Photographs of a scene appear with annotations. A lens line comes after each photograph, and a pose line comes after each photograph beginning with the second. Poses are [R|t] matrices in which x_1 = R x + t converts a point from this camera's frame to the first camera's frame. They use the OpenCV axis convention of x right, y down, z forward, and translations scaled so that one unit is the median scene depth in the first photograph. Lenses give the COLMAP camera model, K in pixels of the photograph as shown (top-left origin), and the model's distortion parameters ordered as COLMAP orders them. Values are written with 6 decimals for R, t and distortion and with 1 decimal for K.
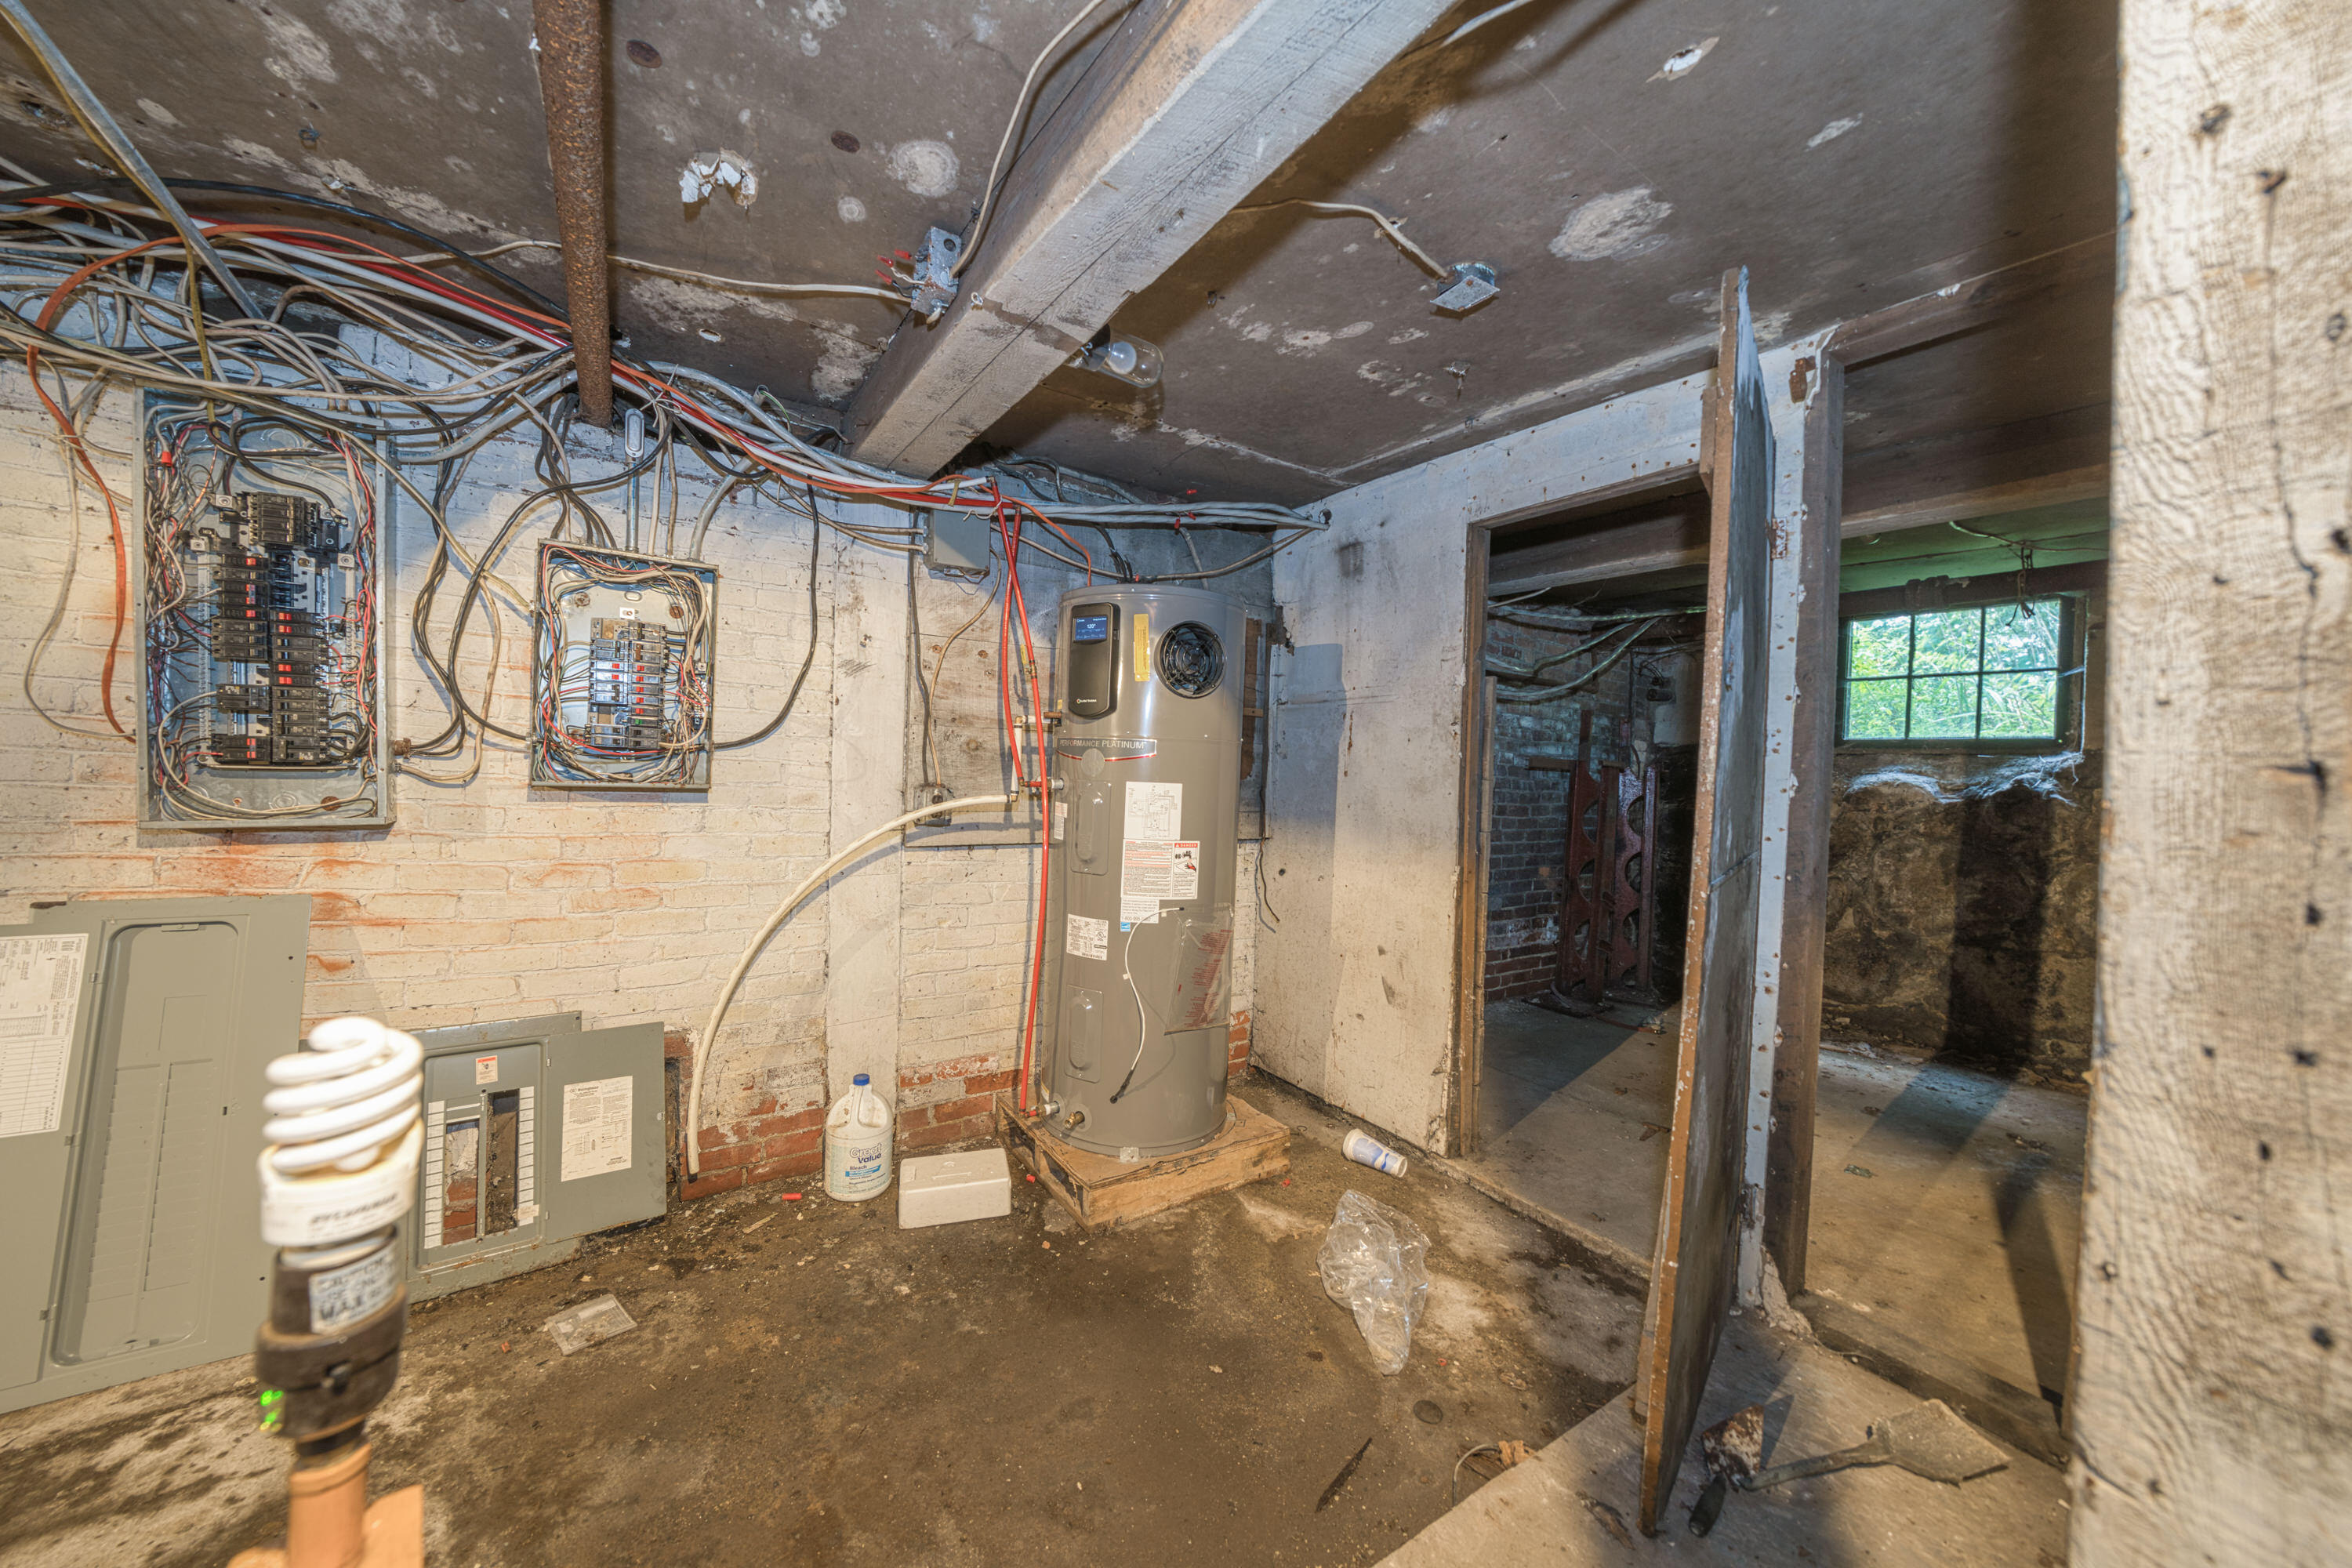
lens RADIAL K [[822.5, 0, 1167.2], [0, 822.5, 778.3], [0, 0, 1]] dist [-0.017461, 0.000619]
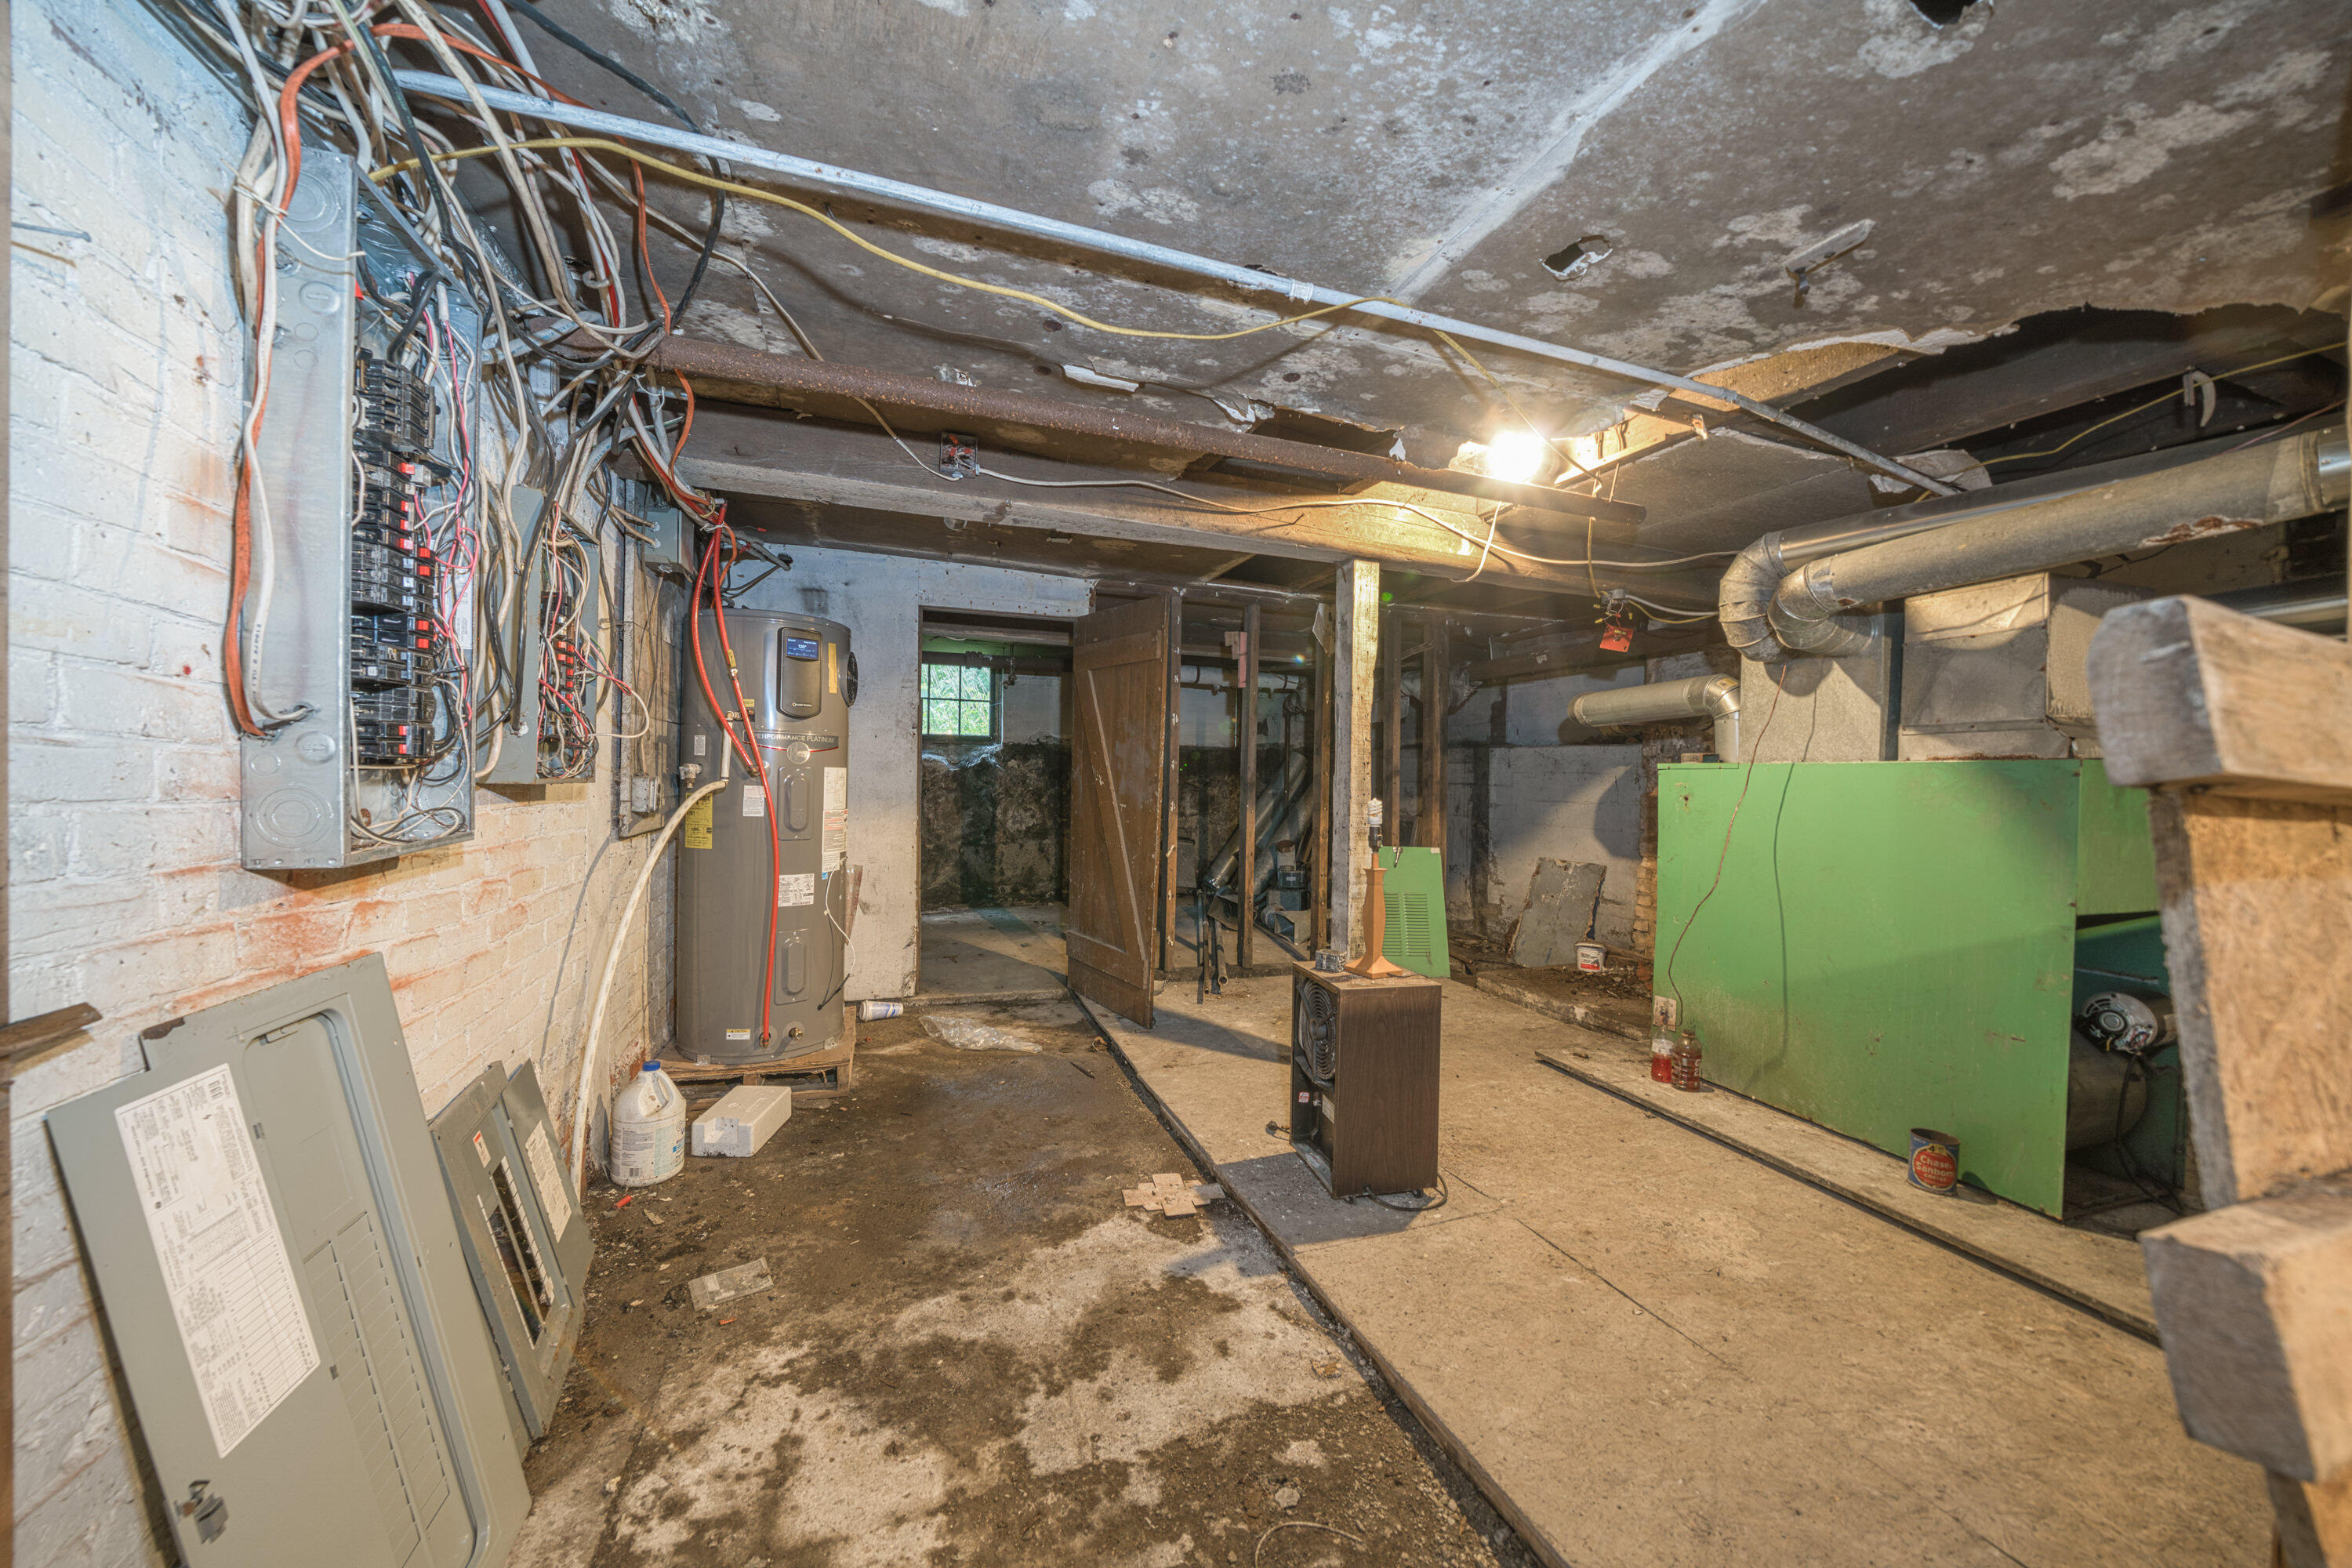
lens RADIAL K [[822.5, 0, 1170.7], [0, 822.5, 775.0], [0, 0, 1]] dist [-0.017461, 0.000619]
pose [[0.238243, -0.030897, 0.970714, -1.246906], [0.007266, 0.999523, 0.030031, -0.019584], [-0.971178, -0.000101, 0.238353, 0.140701]]
